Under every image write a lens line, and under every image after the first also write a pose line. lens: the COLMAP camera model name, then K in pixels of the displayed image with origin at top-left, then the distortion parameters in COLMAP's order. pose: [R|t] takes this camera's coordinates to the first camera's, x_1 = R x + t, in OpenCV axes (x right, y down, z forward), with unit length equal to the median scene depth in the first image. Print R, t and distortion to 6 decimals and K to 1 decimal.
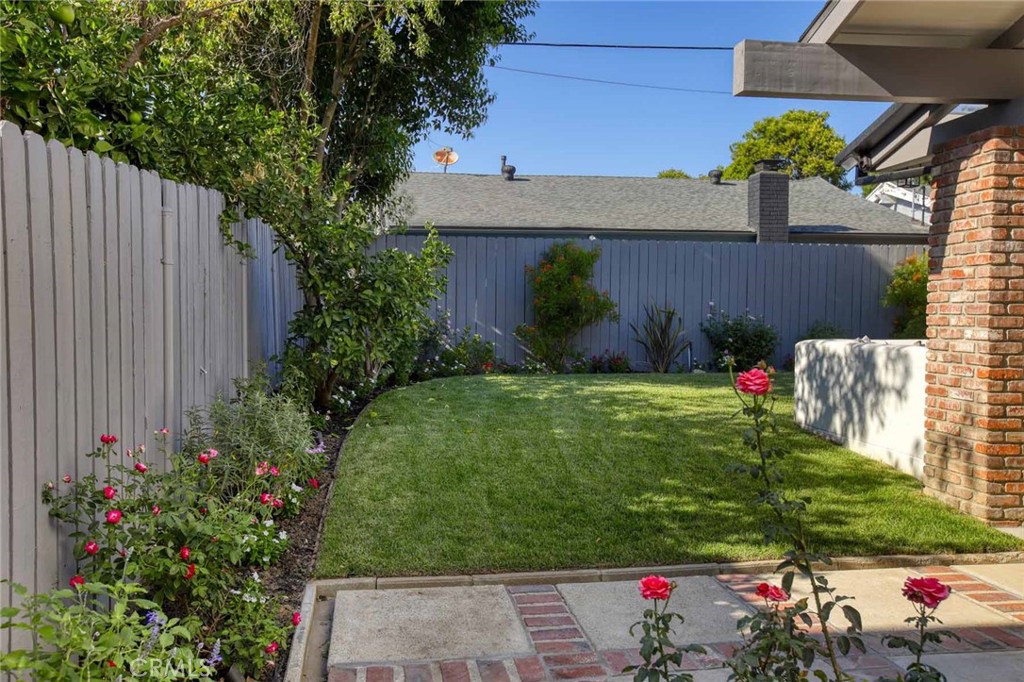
lens RADIAL K [[865.9, 0, 510.2], [0, 865.9, 340.7], [0, 0, 1]] dist [0.055020, -0.003414]
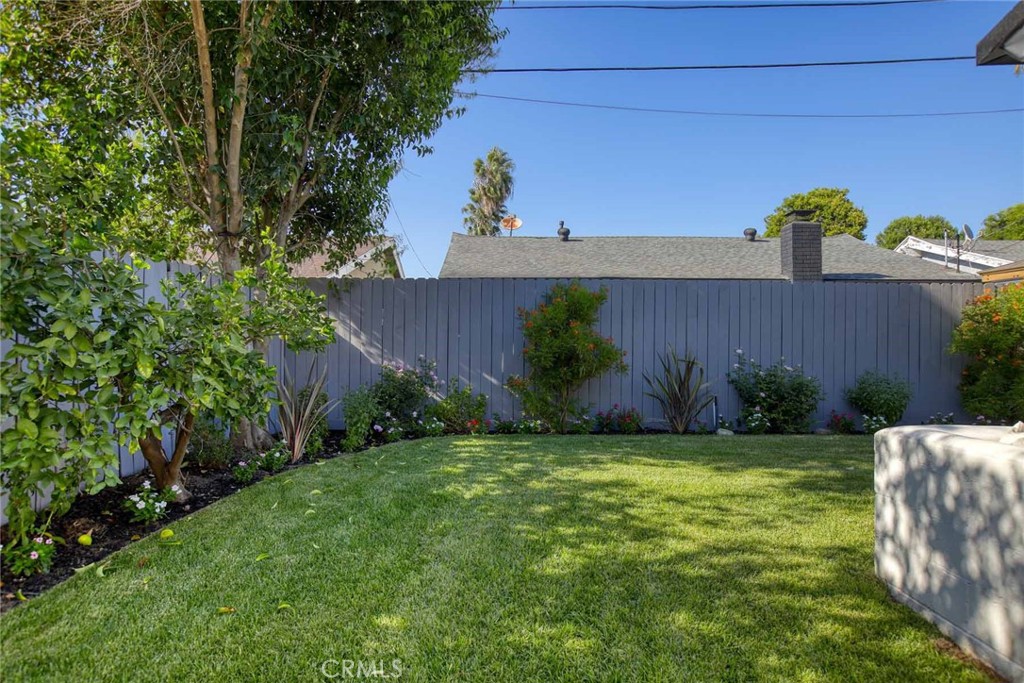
lens RADIAL K [[619.5, 0, 540.8], [0, 619.5, 346.5], [0, 0, 1]] dist [0.006686, 0.011763]
pose [[0.994743, -0.001485, -0.102390, 0.118815], [-0.002999, 0.999044, -0.043618, -0.024291], [0.102357, 0.043696, 0.993788, 0.444244]]
